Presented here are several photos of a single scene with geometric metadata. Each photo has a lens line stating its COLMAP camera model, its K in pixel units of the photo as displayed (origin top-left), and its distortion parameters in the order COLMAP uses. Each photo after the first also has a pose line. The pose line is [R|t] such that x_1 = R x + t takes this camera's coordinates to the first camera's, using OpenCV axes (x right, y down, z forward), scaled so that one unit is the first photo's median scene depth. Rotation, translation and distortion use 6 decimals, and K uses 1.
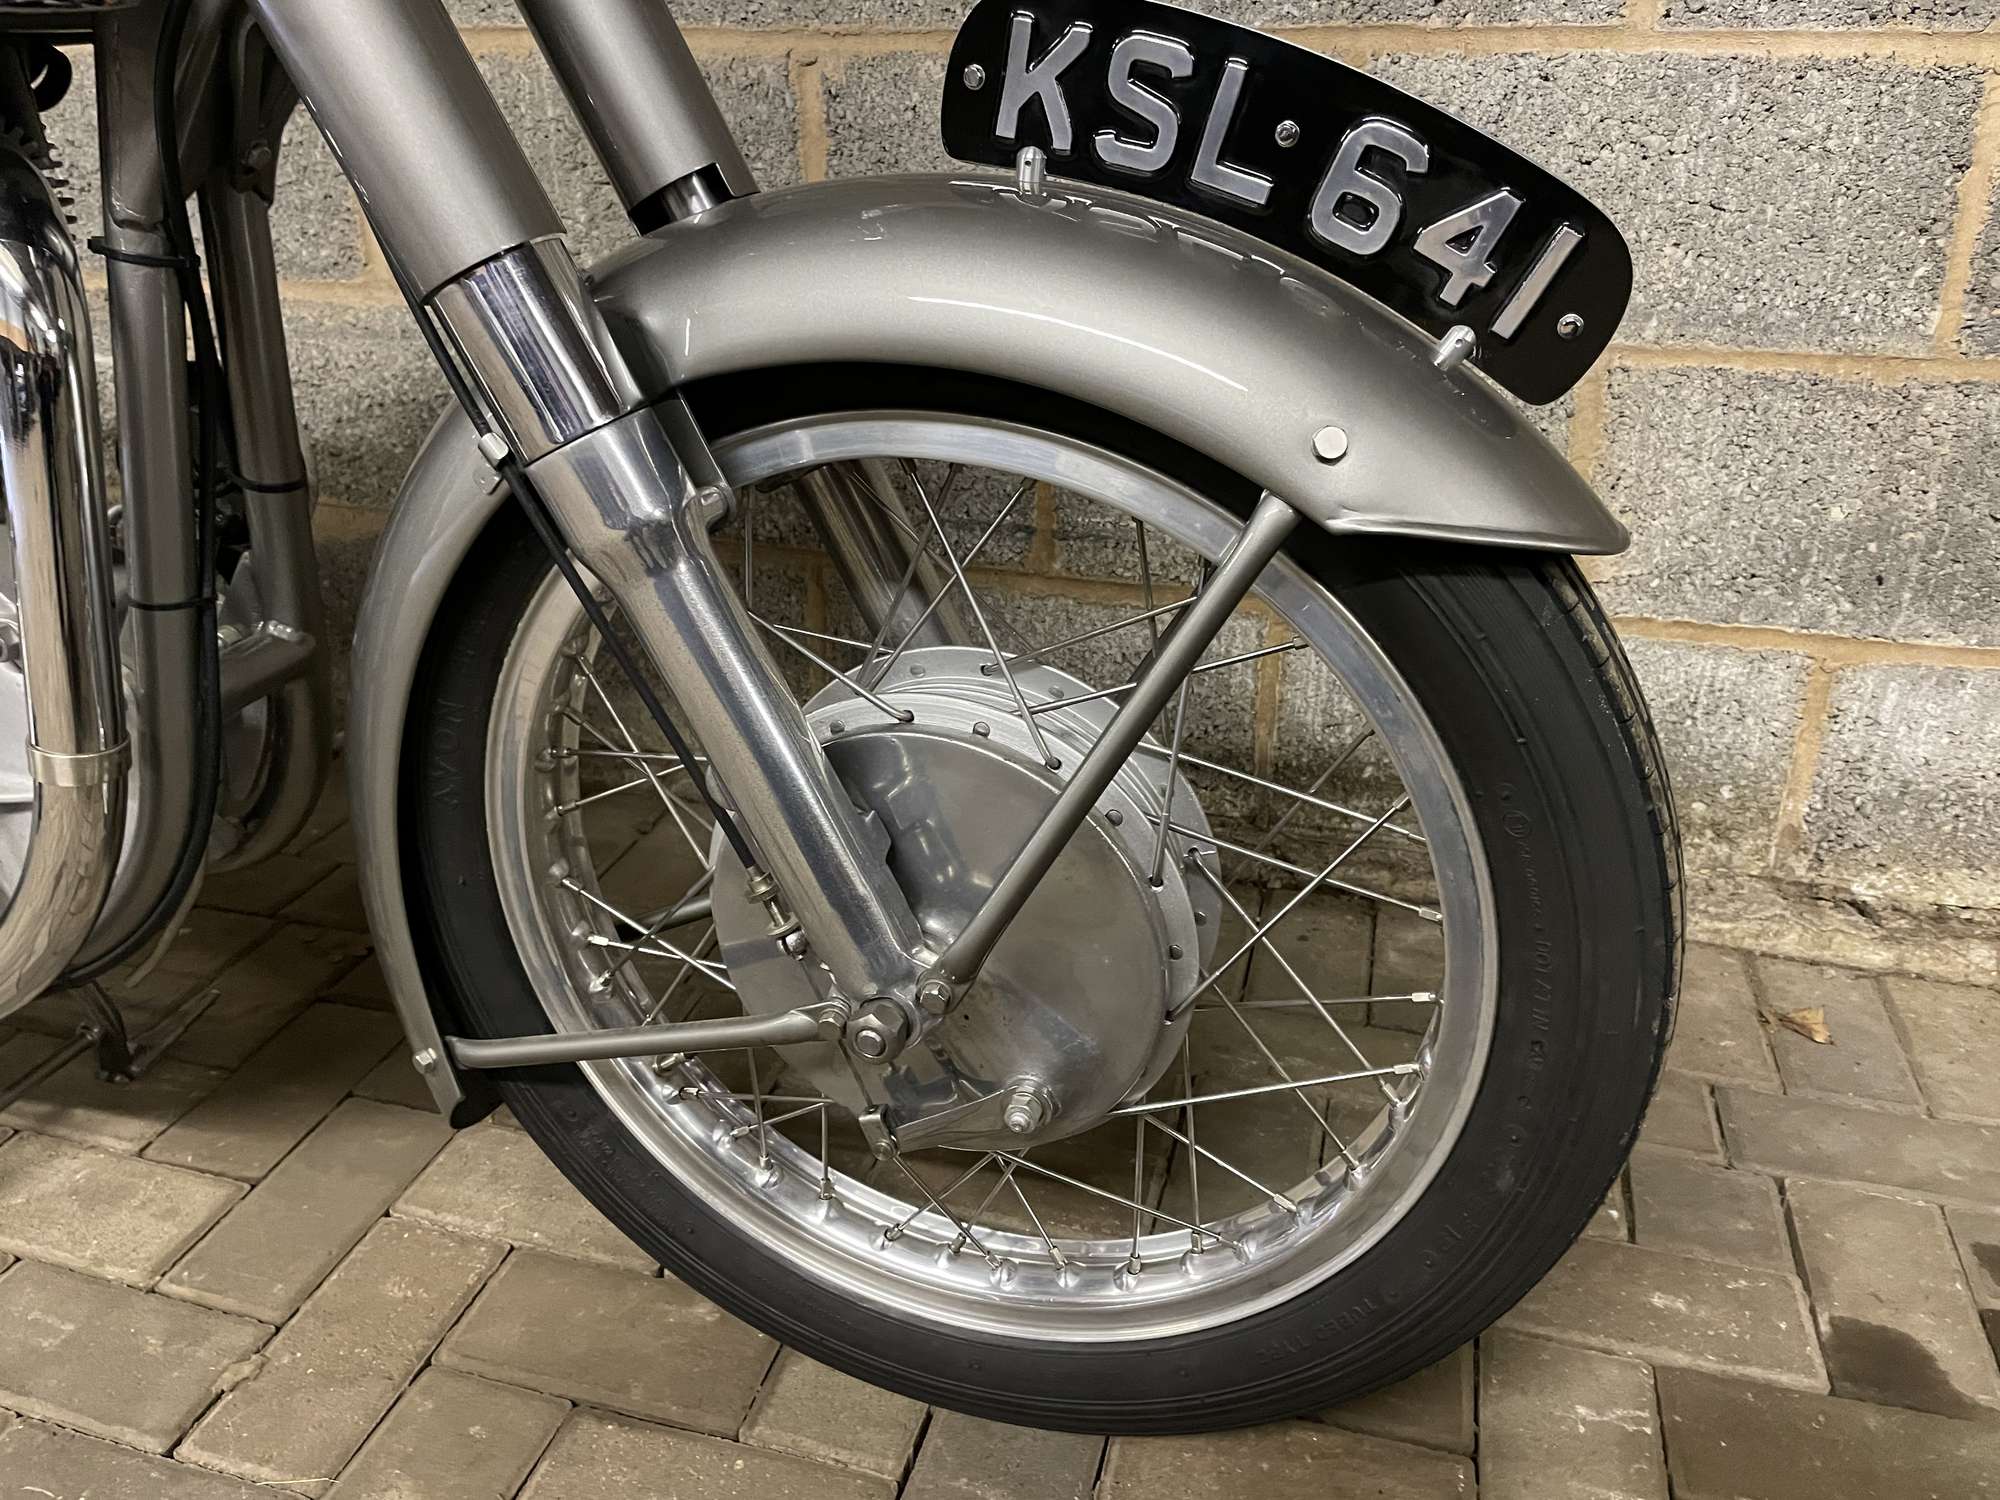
lens RADIAL K [[1546.9, 0, 983.9], [0, 1546.9, 746.1], [0, 0, 1]] dist [0.077534, -0.116724]
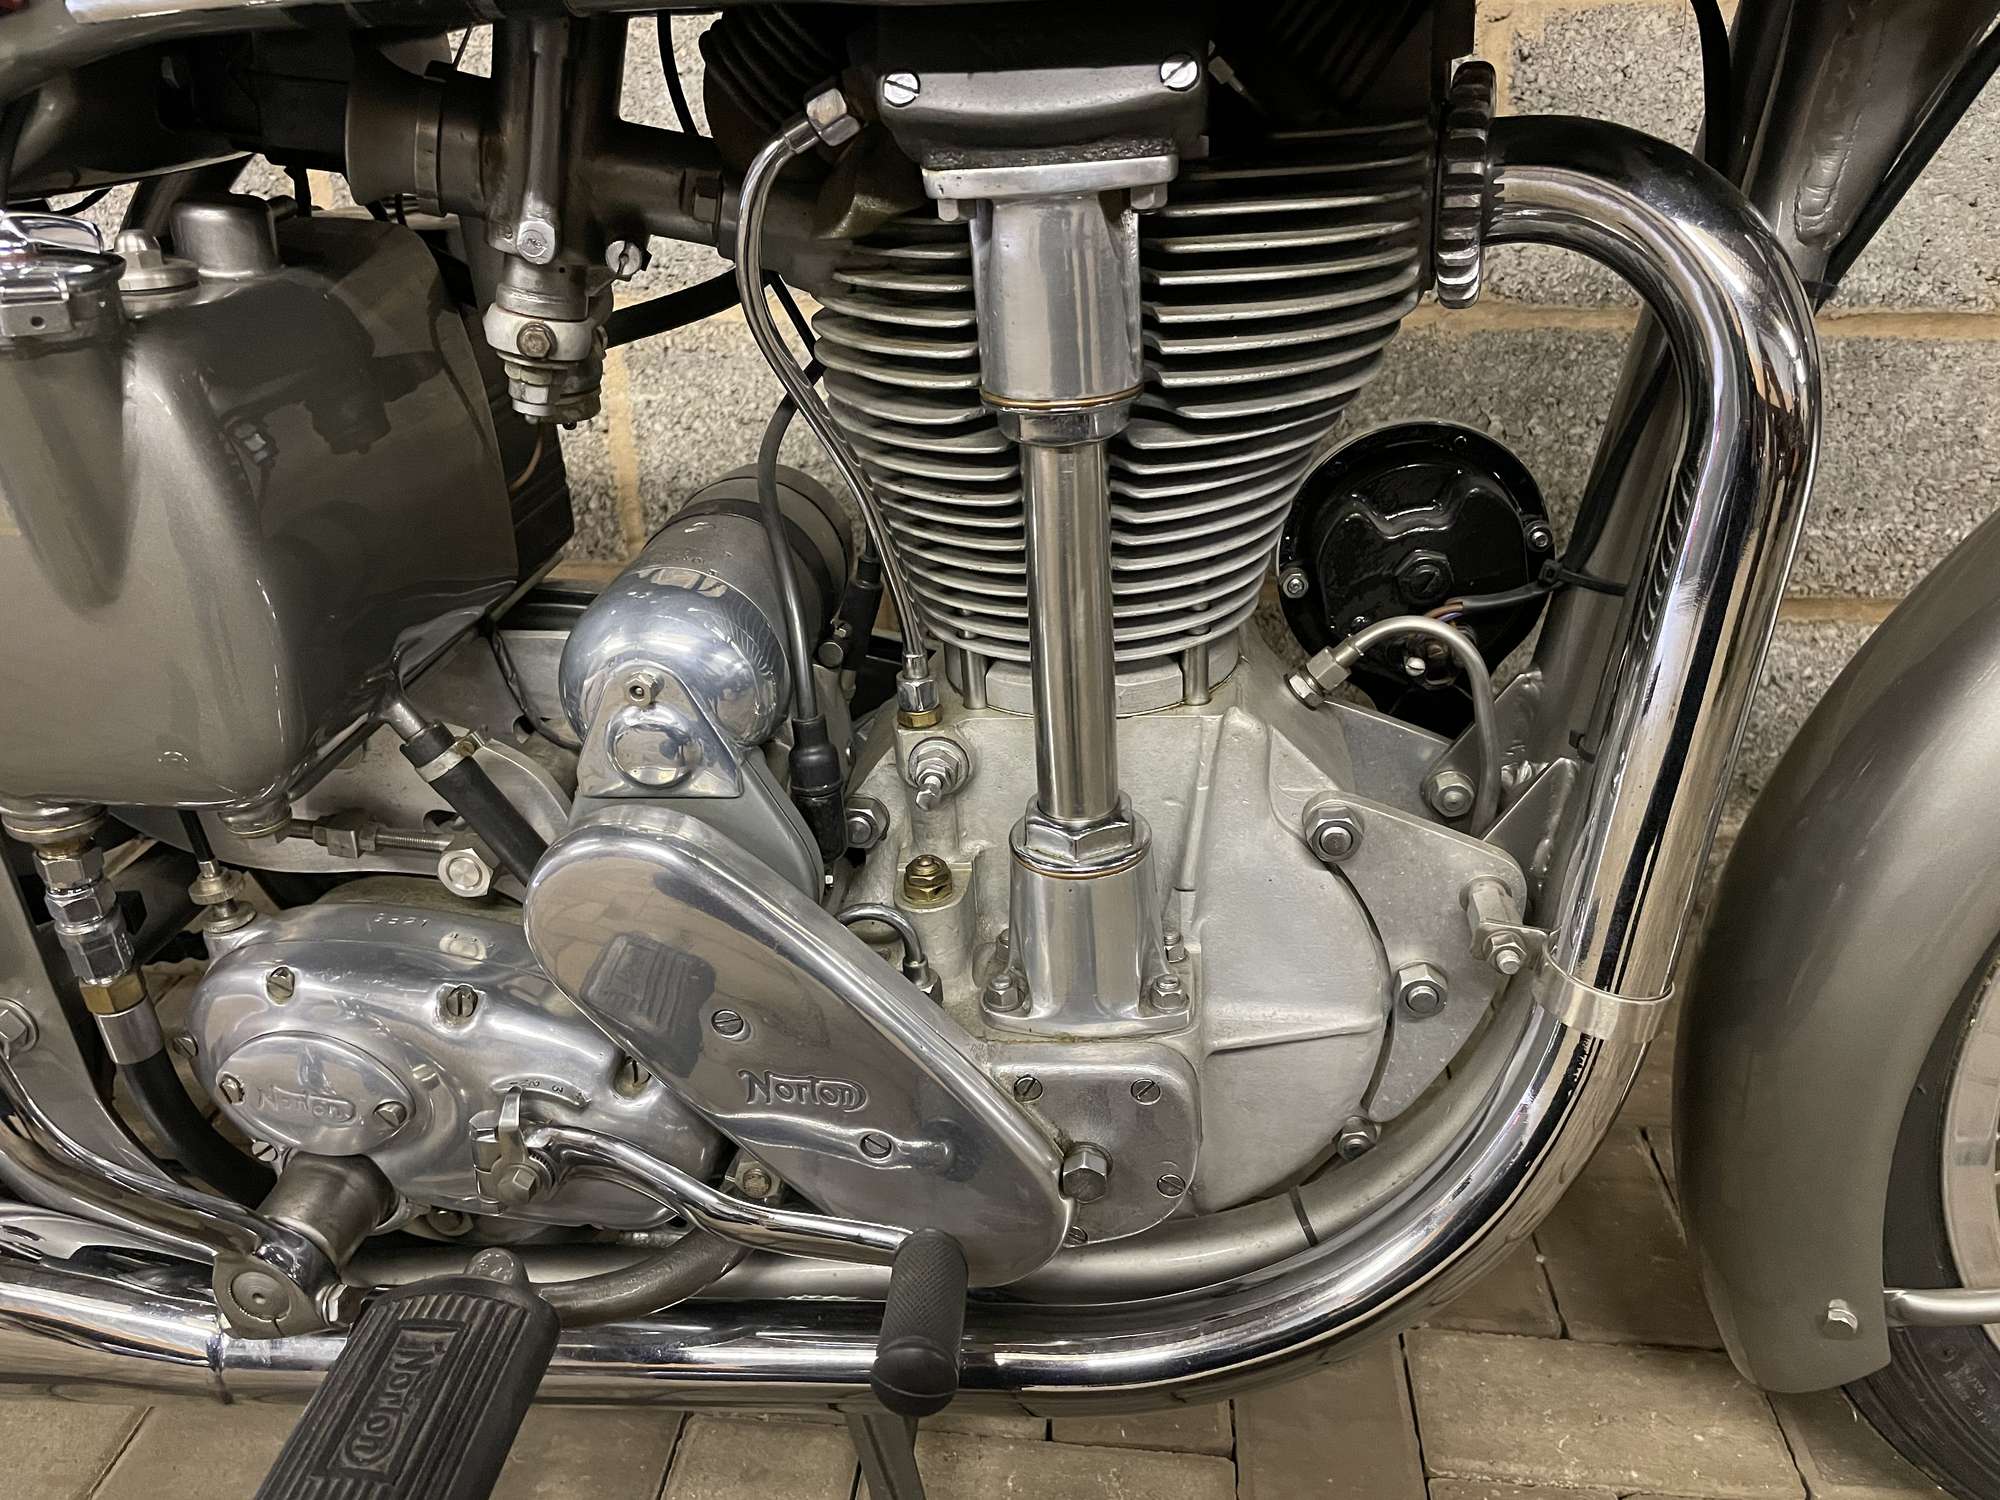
lens RADIAL K [[1546.9, 0, 997.3], [0, 1546.9, 749.5], [0, 0, 1]] dist [0.077534, -0.116724]
pose [[0.982225, -0.083749, 0.167991, -0.557959], [0.081081, 0.996449, 0.022689, -0.082379], [-0.169294, -0.008664, 0.985527, 0.203804]]
